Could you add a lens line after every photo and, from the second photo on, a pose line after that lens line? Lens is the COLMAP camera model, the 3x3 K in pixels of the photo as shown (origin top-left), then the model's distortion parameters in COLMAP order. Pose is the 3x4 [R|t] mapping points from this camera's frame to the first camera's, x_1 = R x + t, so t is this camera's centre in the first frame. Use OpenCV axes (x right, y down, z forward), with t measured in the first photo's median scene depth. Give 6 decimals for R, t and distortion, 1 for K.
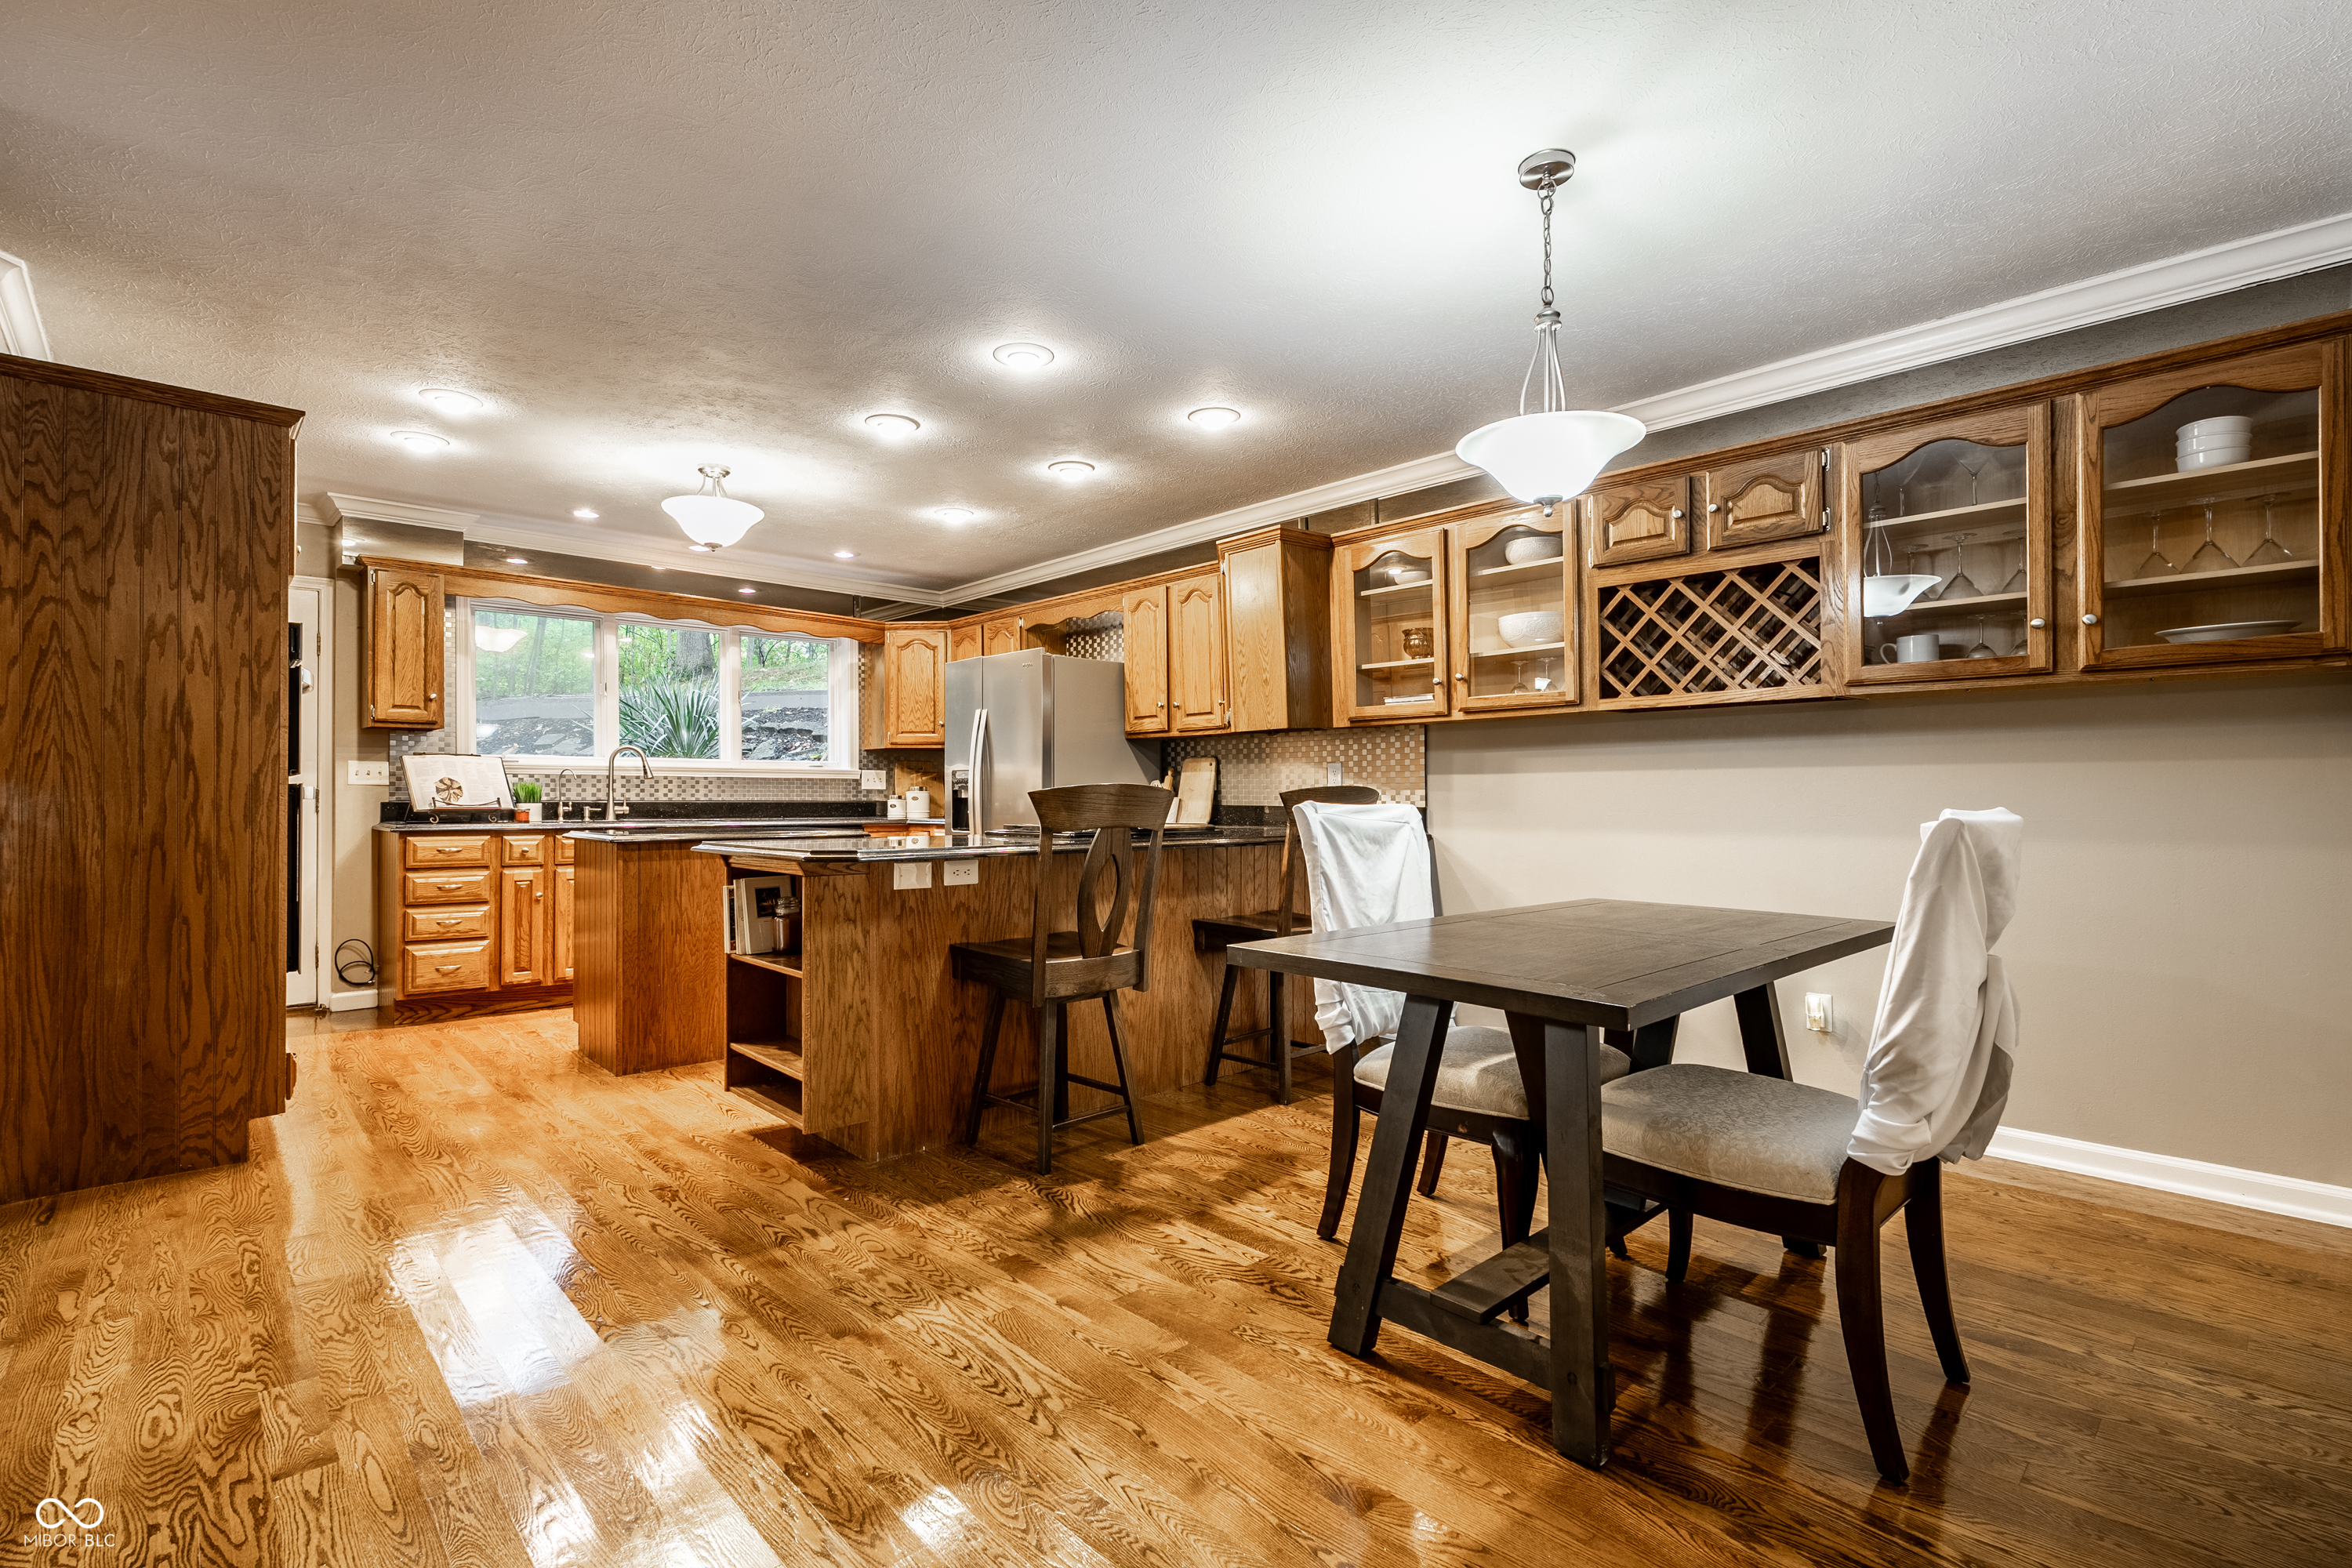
lens RADIAL K [[1087.4, 0, 1176.0], [0, 1087.4, 784.0], [0, 0, 1]] dist [-0.001740, 0.000379]
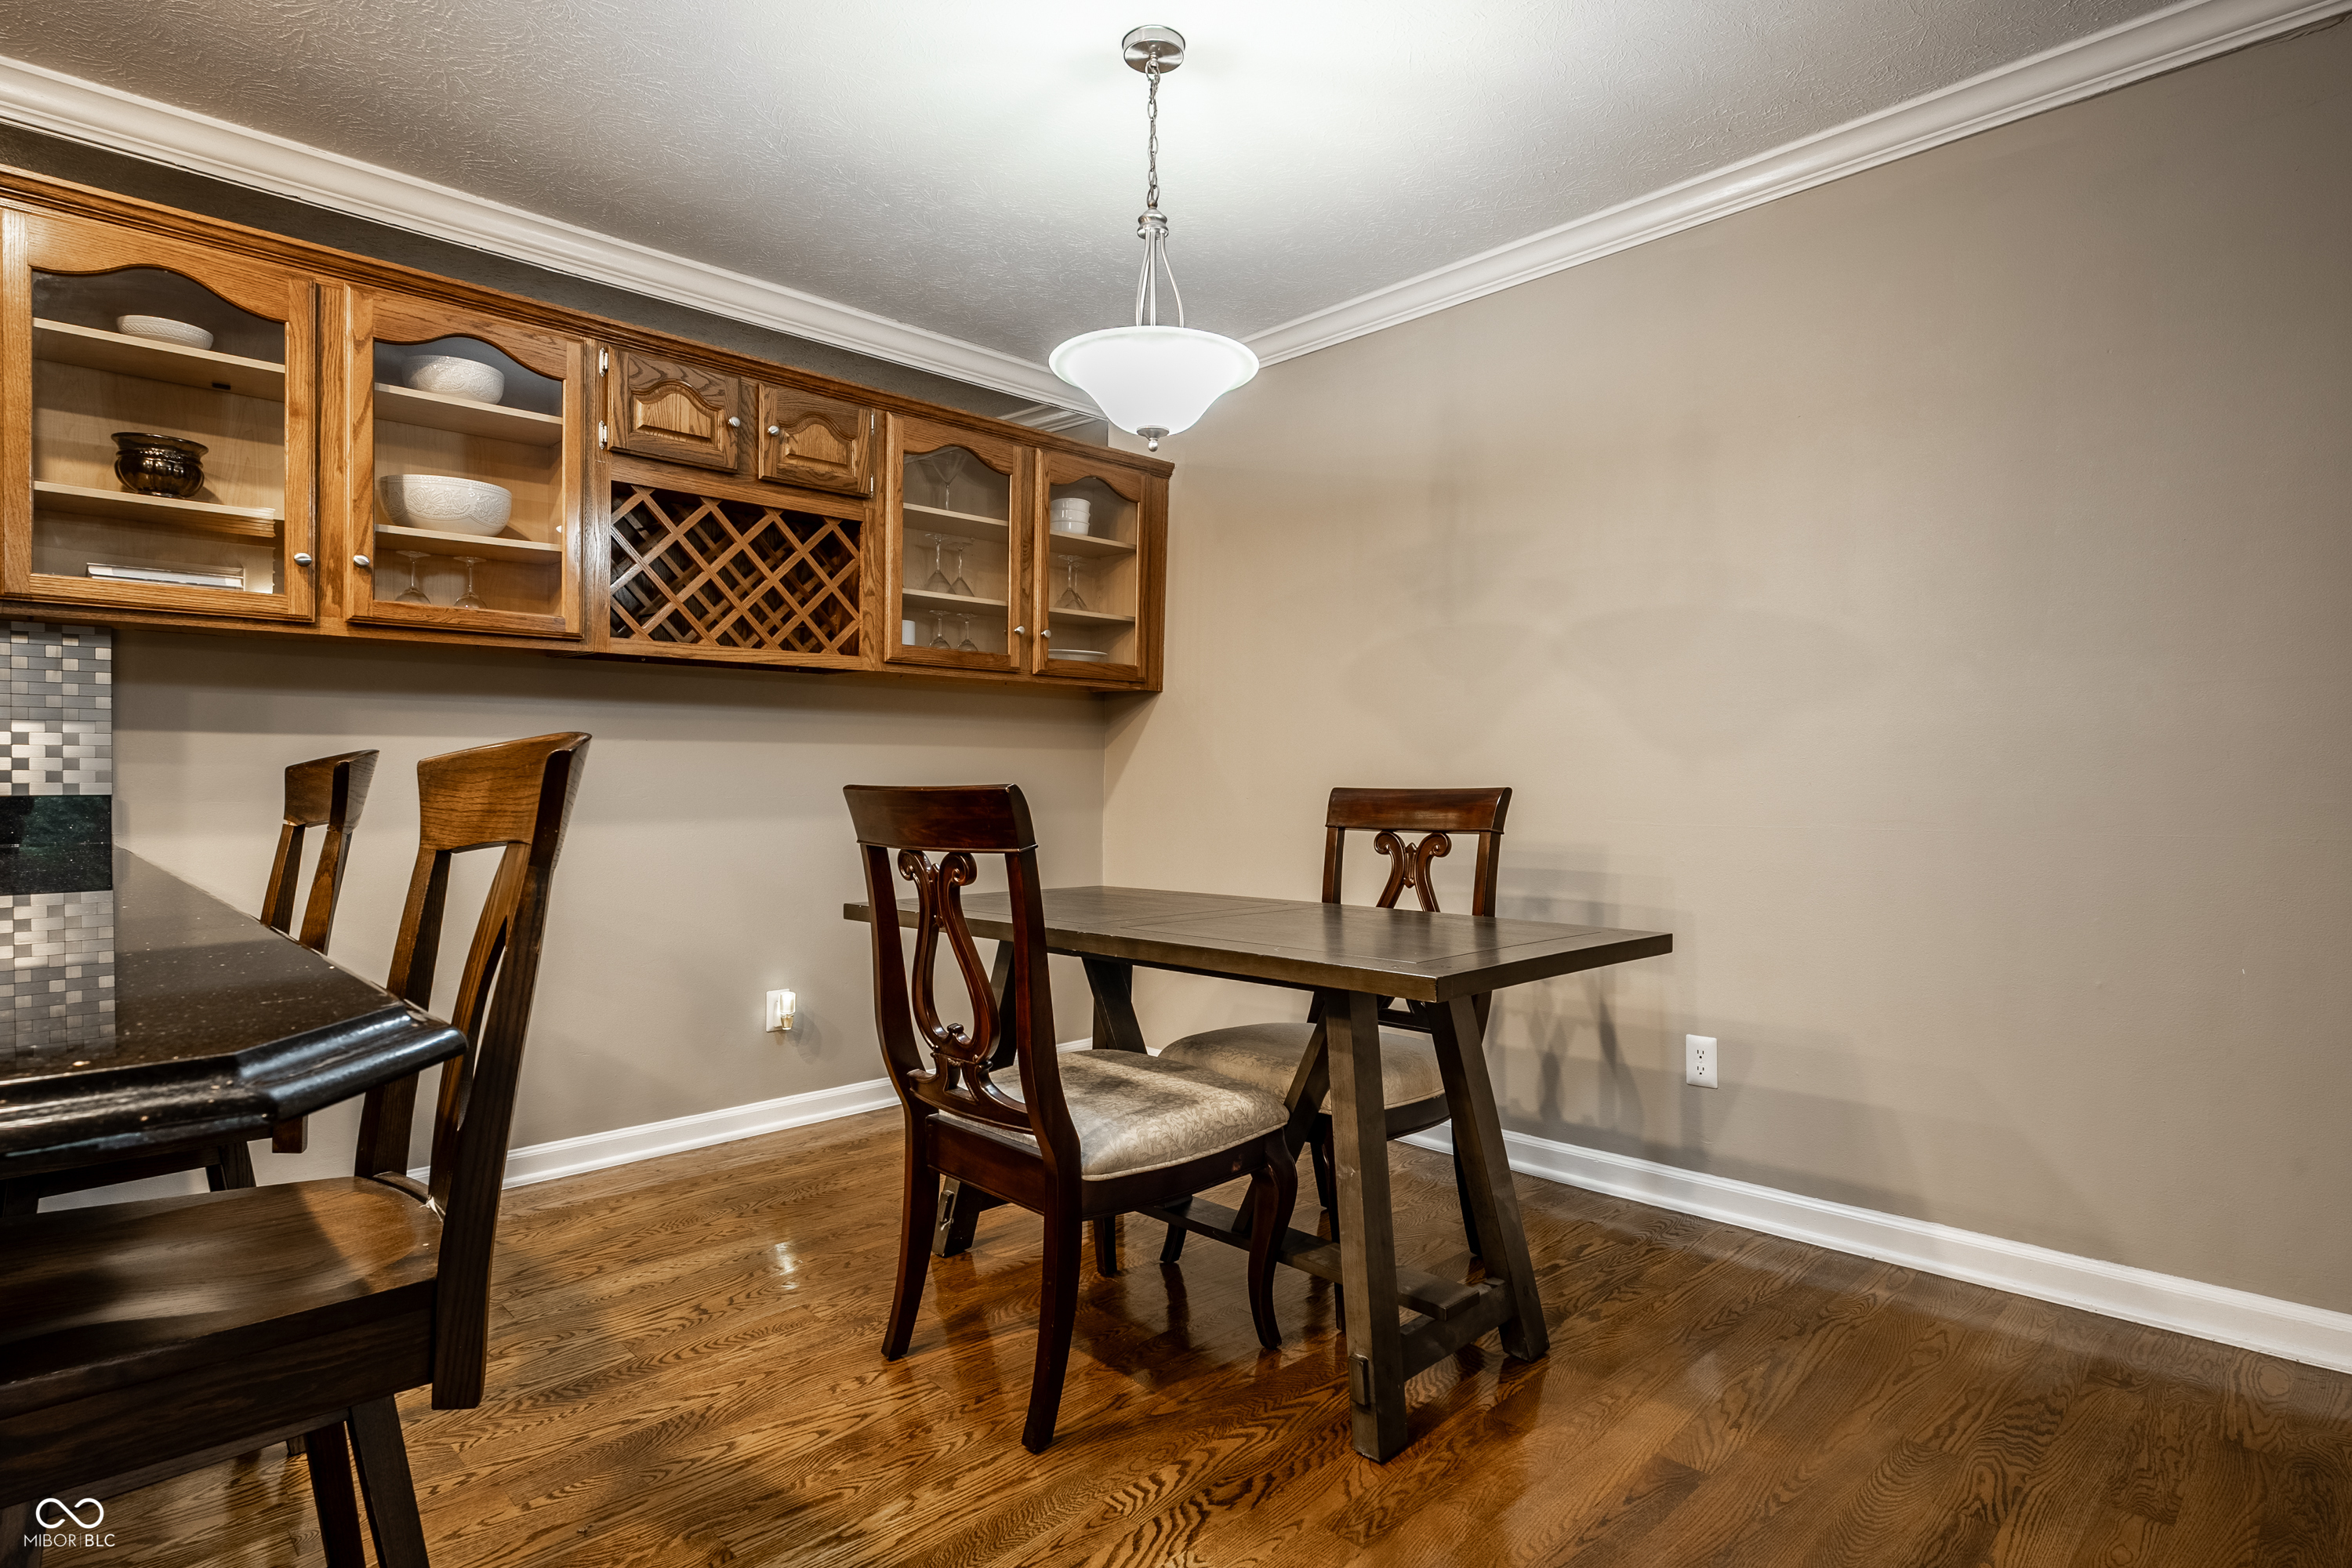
lens RADIAL K [[1202.0, 0, 1176.0], [0, 1202.0, 784.0], [0, 0, 1]] dist [0.000245, 0.000042]
pose [[-0.019091, -0.008426, 0.999782, -0.293151], [-0.012640, 0.999887, 0.008185, 0.004844], [-0.999738, -0.012481, -0.019195, 0.467360]]
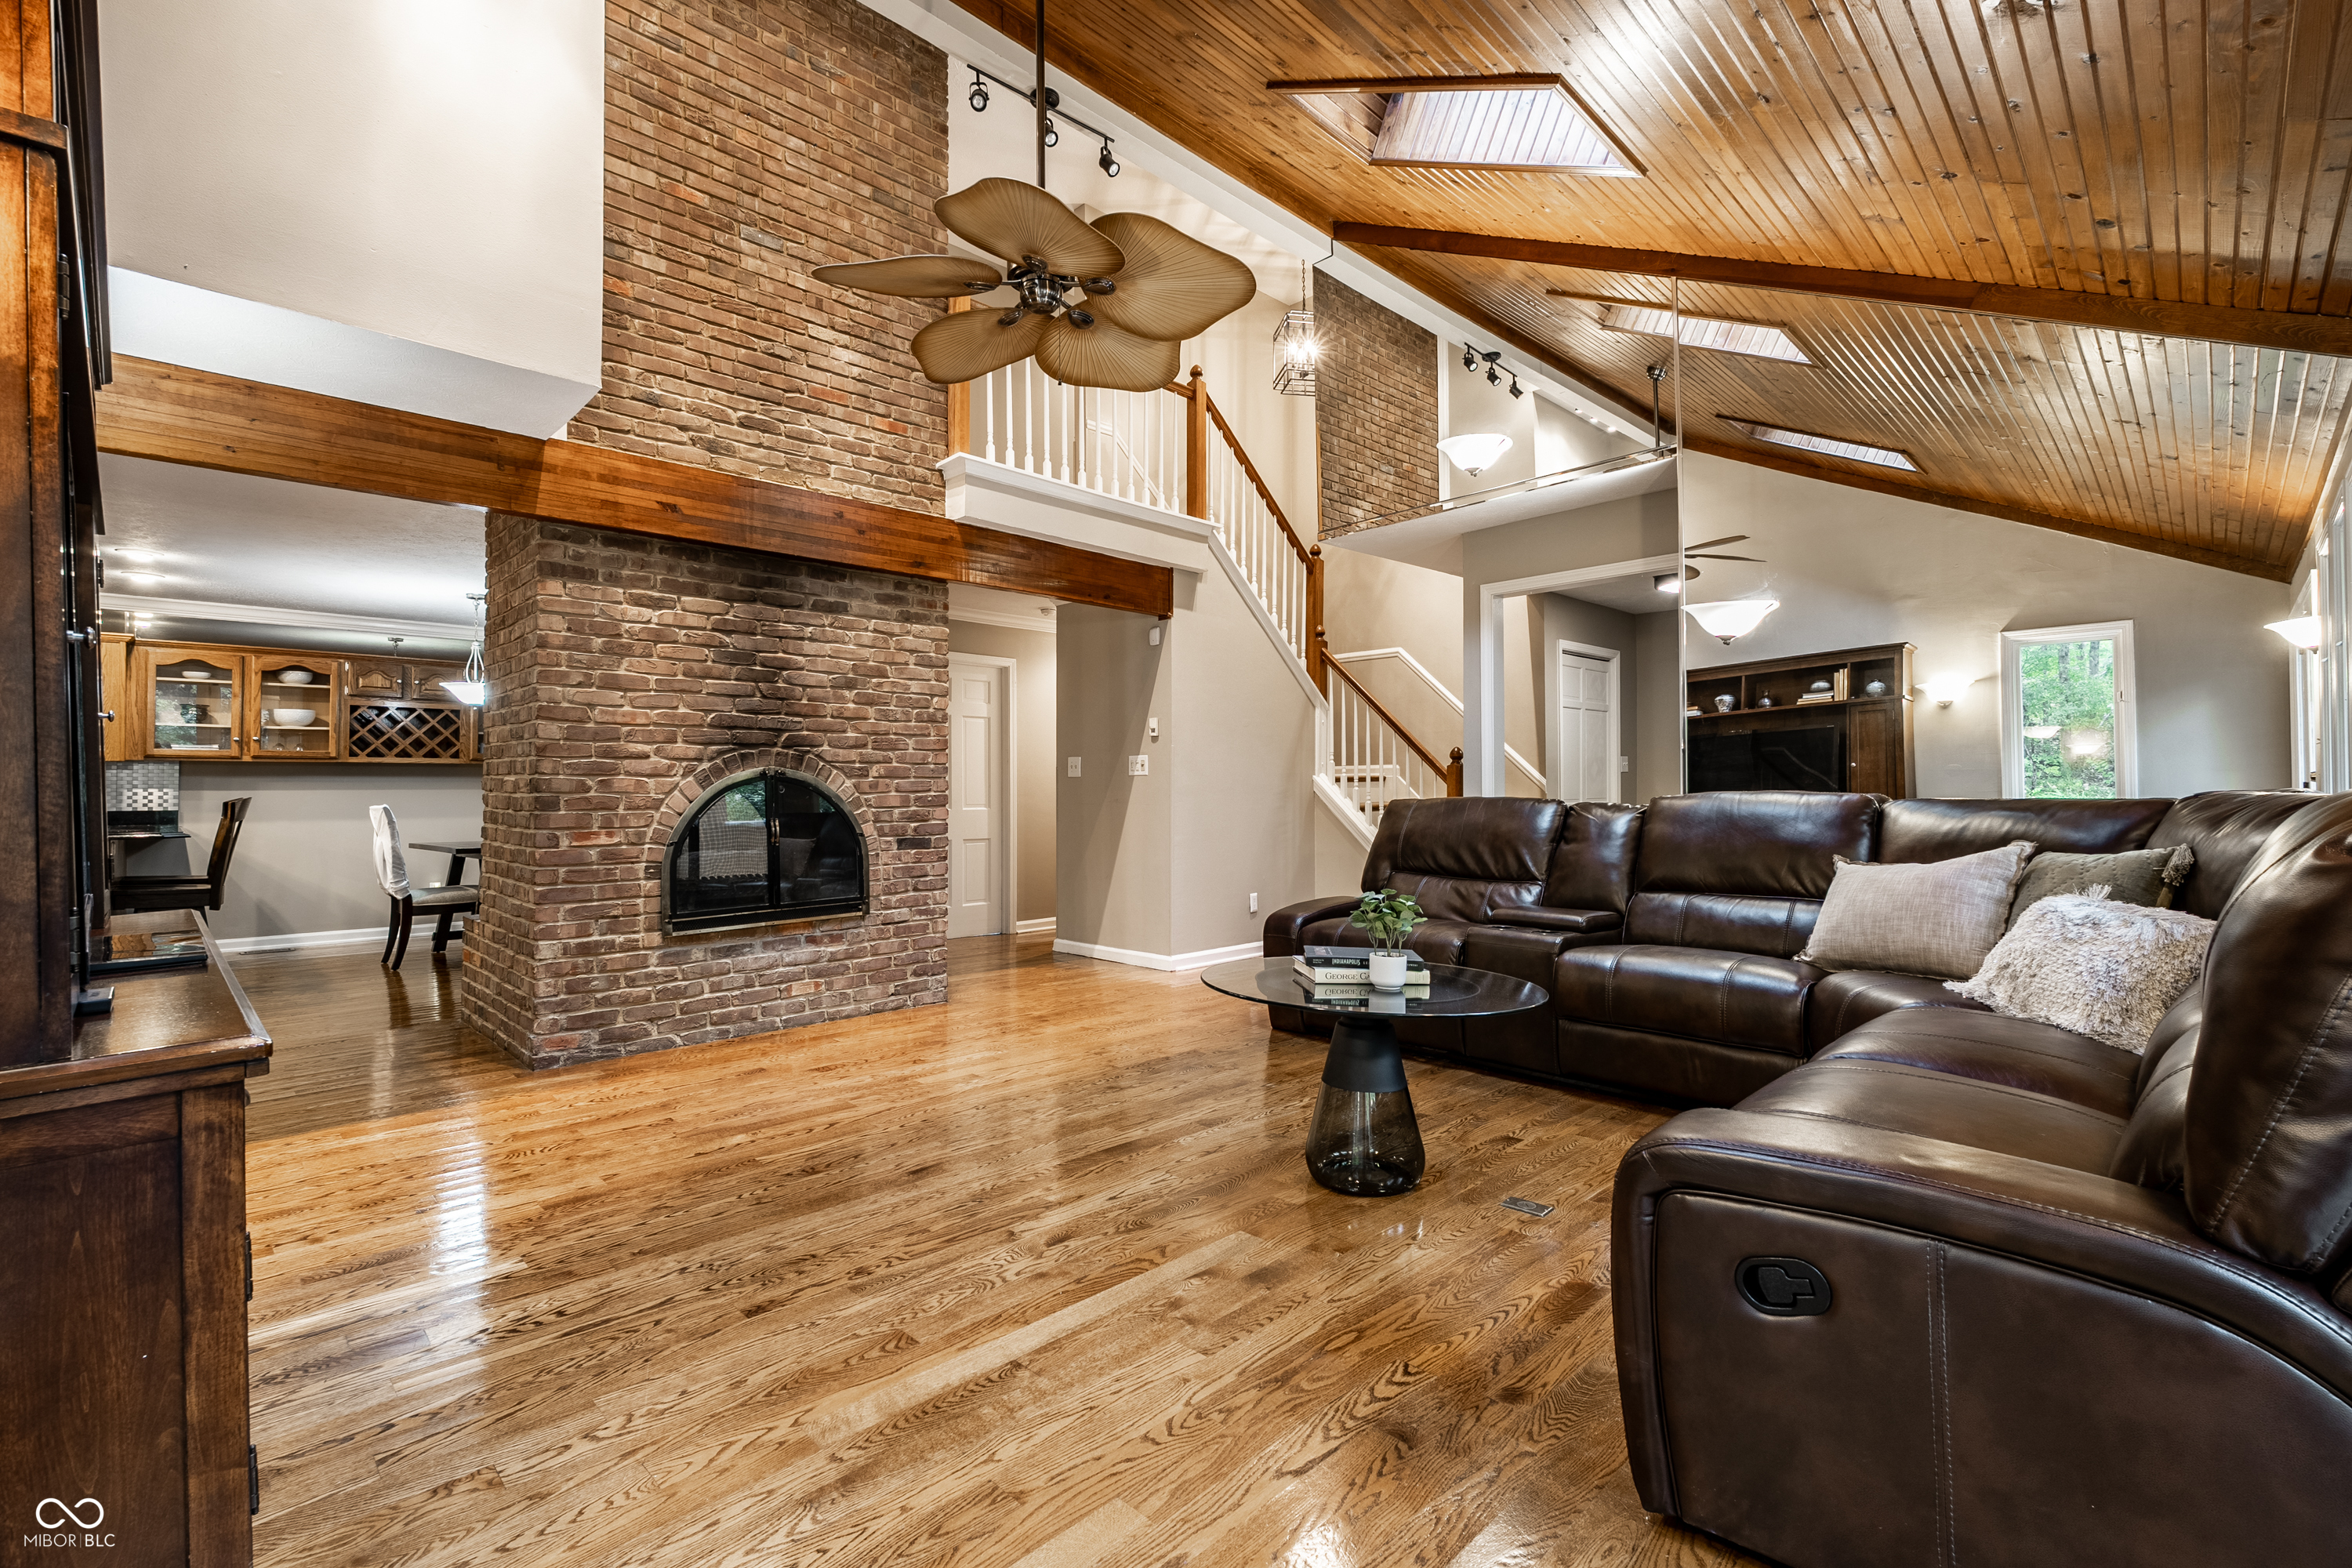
lens RADIAL K [[1052.7, 0, 1176.0], [0, 1052.7, 784.0], [0, 0, 1]] dist [-0.000397, 0.000001]
pose [[-0.030926, 0.006714, 0.999499, -1.256891], [-0.009771, 0.999928, -0.007019, -0.019333], [-0.999474, -0.009984, -0.030858, -0.410438]]
